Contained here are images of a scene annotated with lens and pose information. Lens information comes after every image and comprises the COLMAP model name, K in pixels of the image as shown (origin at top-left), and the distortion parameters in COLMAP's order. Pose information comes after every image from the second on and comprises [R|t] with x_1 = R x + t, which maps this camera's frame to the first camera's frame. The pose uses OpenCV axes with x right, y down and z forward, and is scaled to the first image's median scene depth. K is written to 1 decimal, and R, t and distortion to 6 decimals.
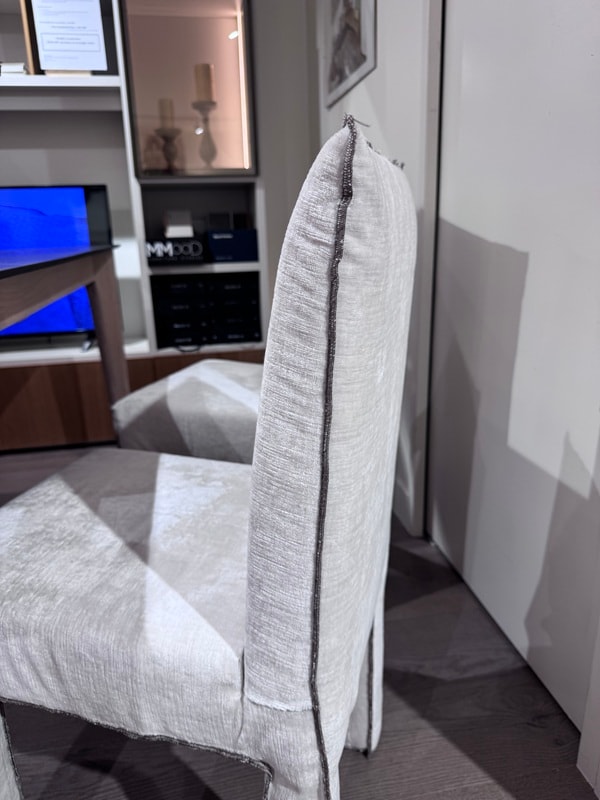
lens RADIAL K [[587.0, 0, 300.0], [0, 587.0, 400.0], [0, 0, 1]] dist [0.053146, -0.057593]
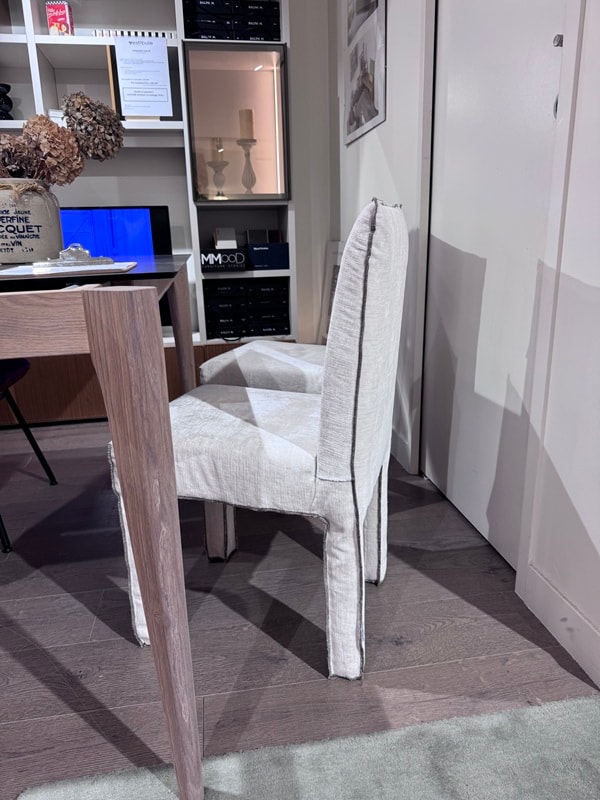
lens RADIAL K [[591.0, 0, 296.9], [0, 591.0, 400.5], [0, 0, 1]] dist [0.131267, -0.122684]
pose [[0.999863, 0.007461, -0.014807, -0.073756], [-0.007798, 0.999708, -0.022868, 0.157803], [0.014632, 0.022980, 0.999629, -0.552115]]
